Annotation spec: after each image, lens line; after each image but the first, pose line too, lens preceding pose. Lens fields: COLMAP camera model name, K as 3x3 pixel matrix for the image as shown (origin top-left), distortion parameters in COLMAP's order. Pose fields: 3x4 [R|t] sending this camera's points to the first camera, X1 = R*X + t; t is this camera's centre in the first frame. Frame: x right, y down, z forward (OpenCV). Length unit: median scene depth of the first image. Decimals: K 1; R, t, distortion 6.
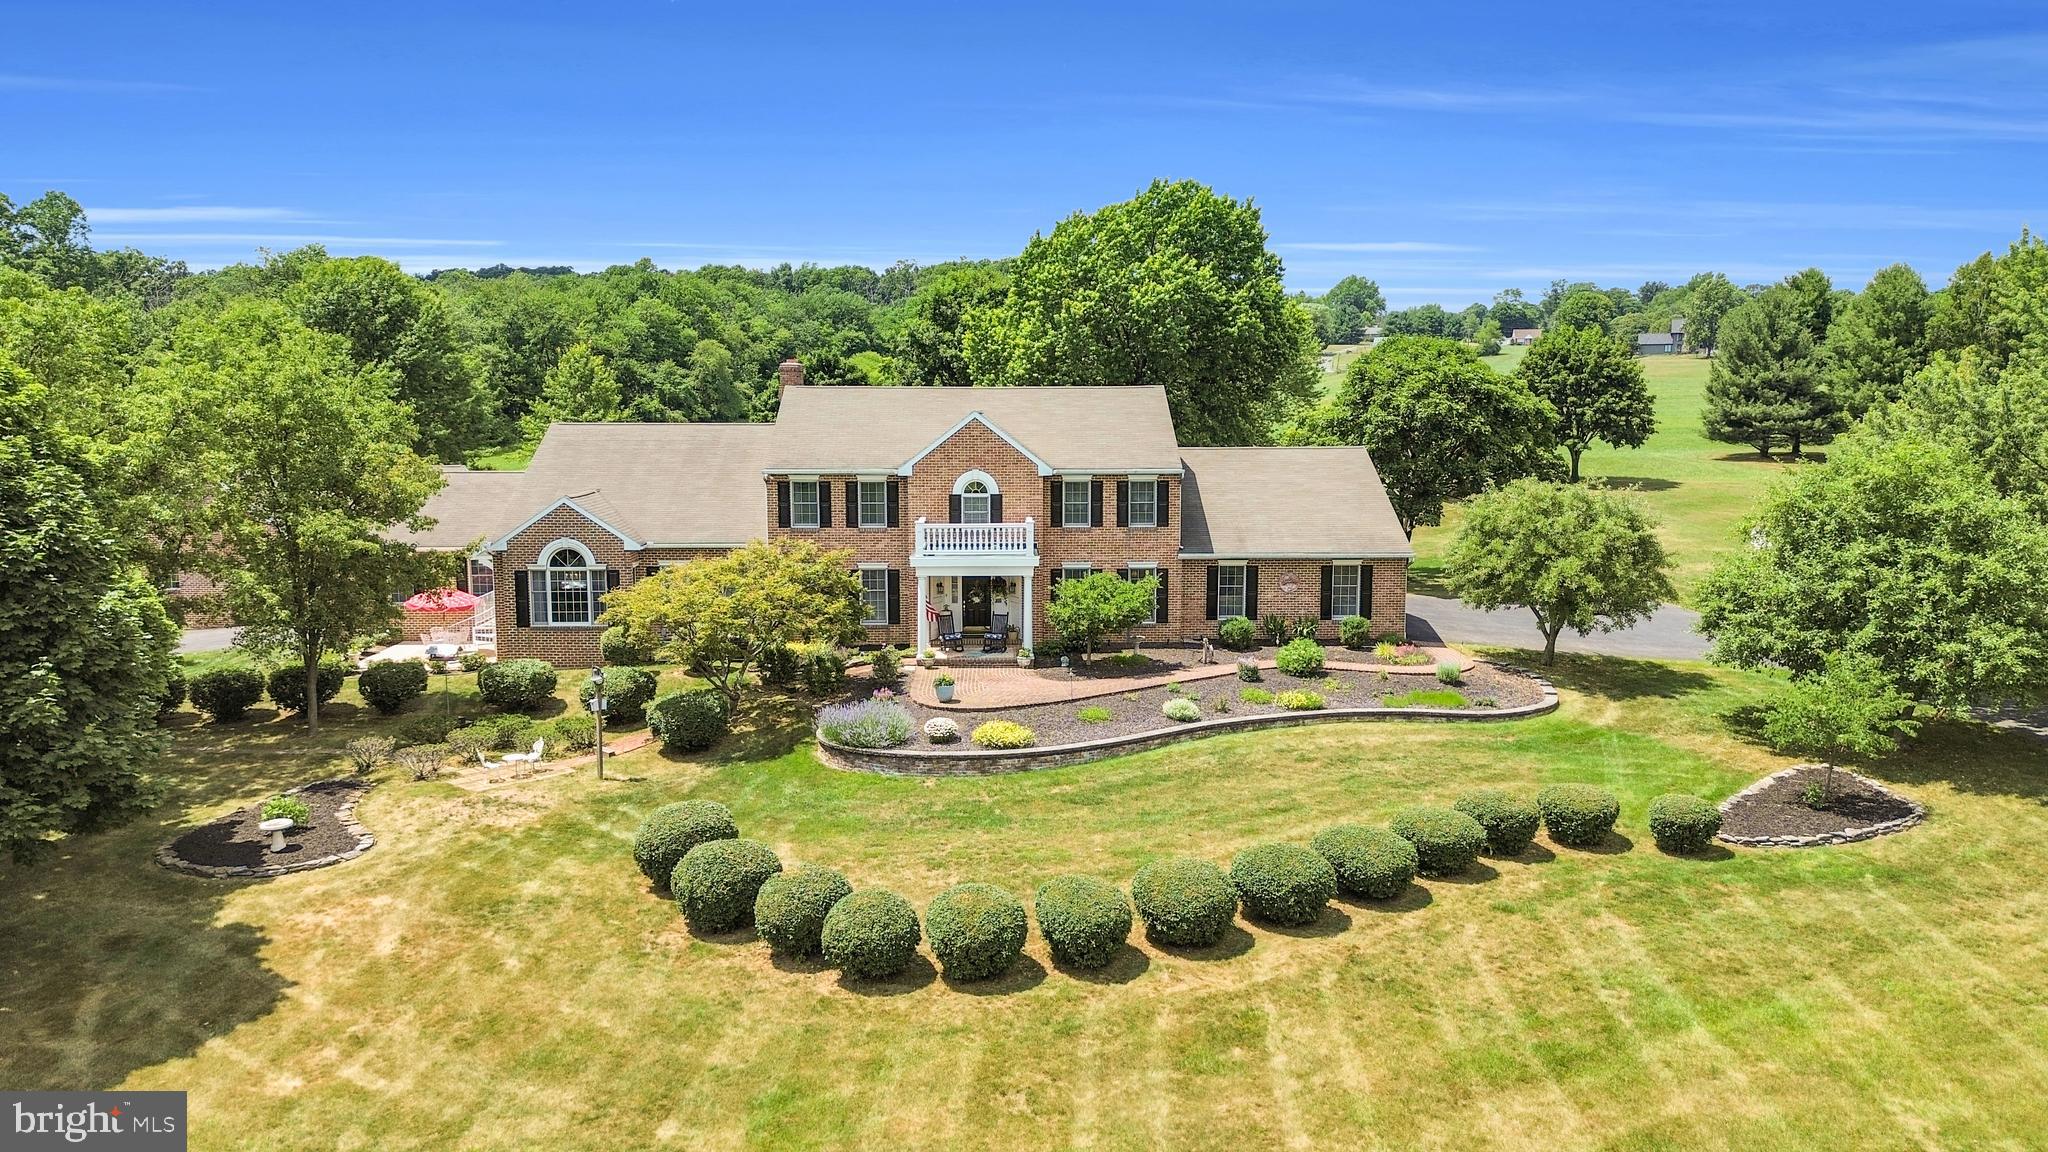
lens RADIAL K [[1459.8, 0, 1057.7], [0, 1459.8, 577.6], [0, 0, 1]] dist [0.090729, -0.108137]
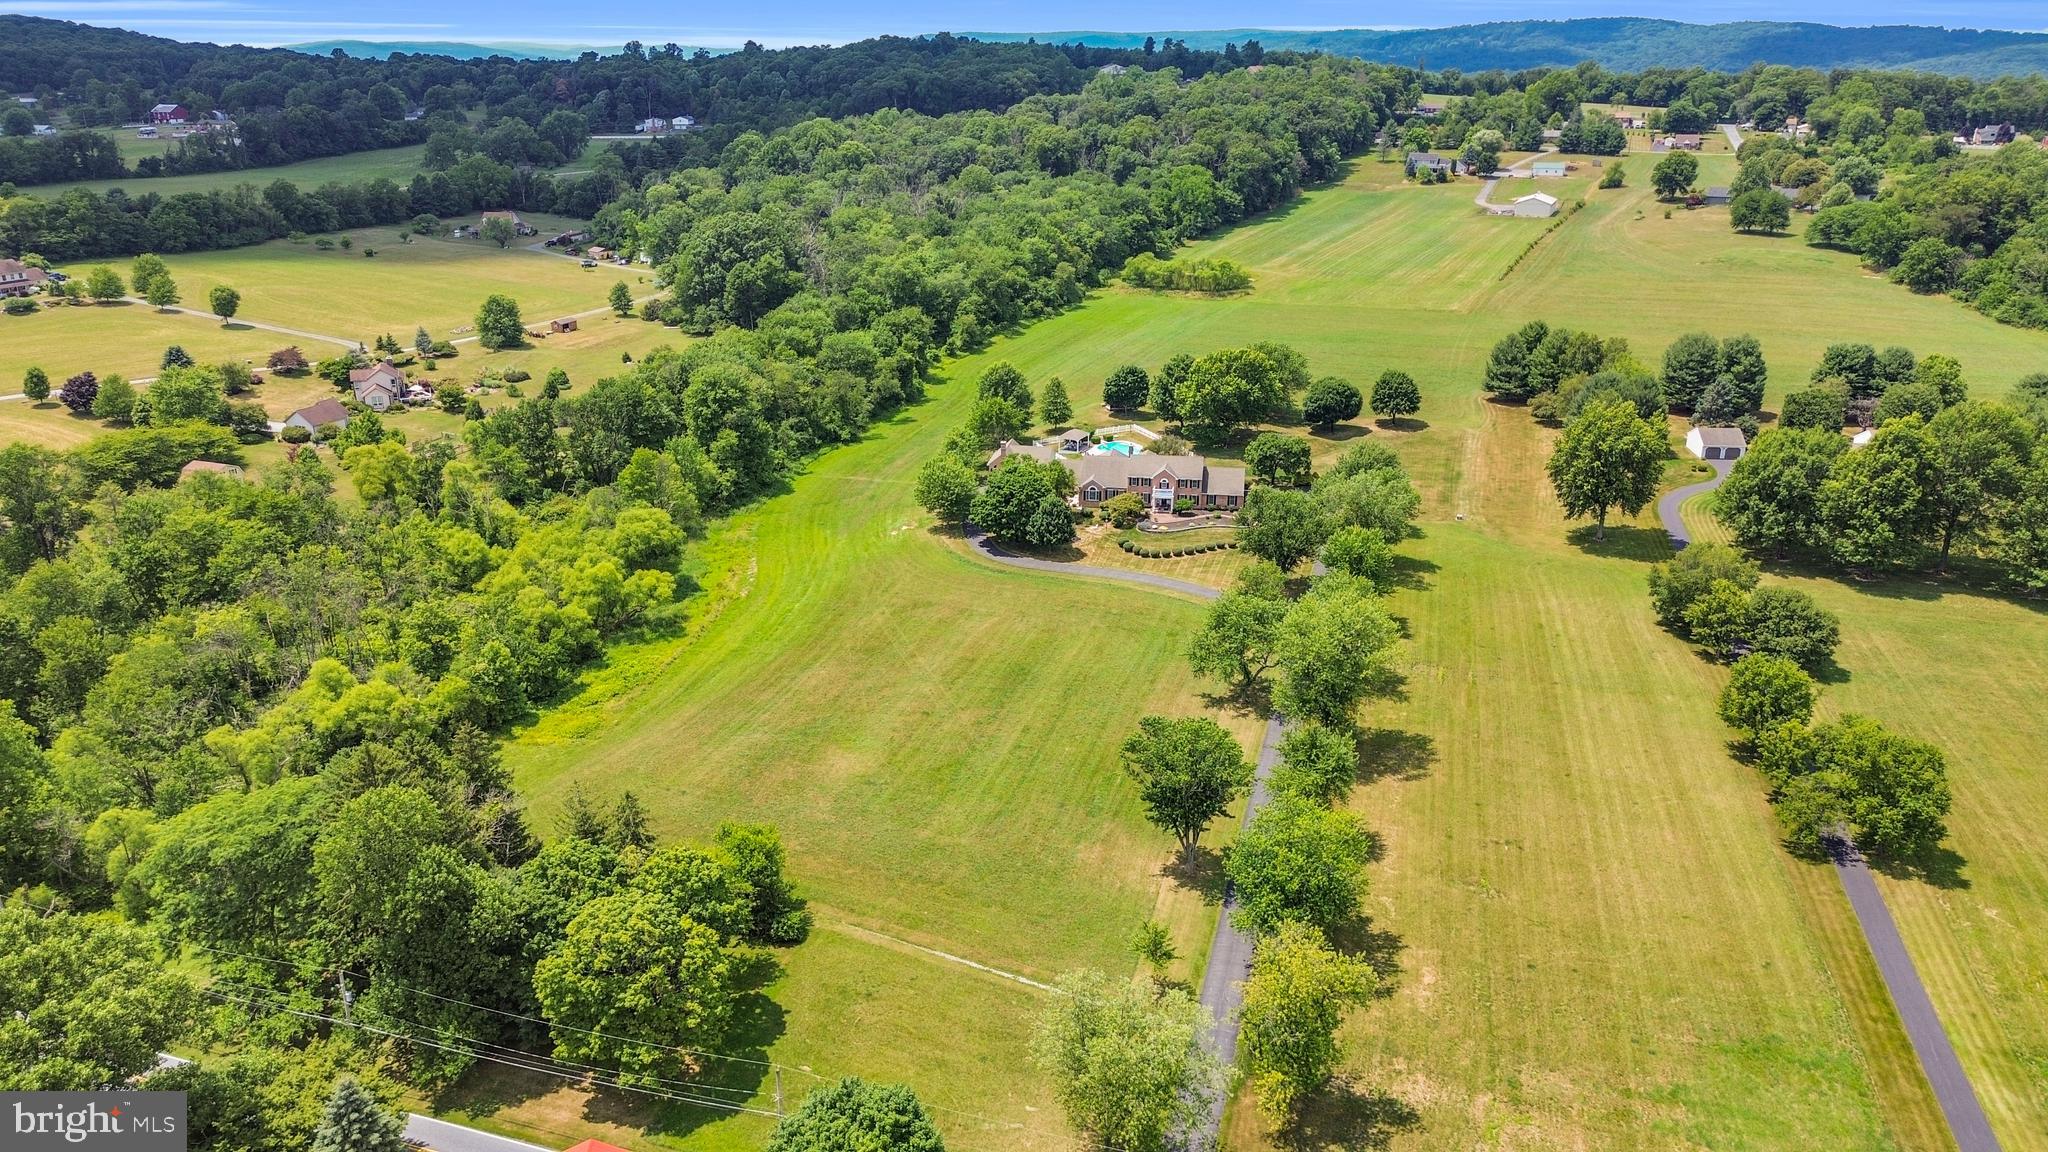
lens RADIAL K [[1459.8, 0, 1057.7], [0, 1459.8, 577.6], [0, 0, 1]] dist [0.090729, -0.108137]
pose [[0.982978, 0.060307, -0.173545, 0.562882], [-0.020771, 0.975014, 0.221168, -0.974540], [0.182547, -0.213799, 0.959670, -4.757893]]
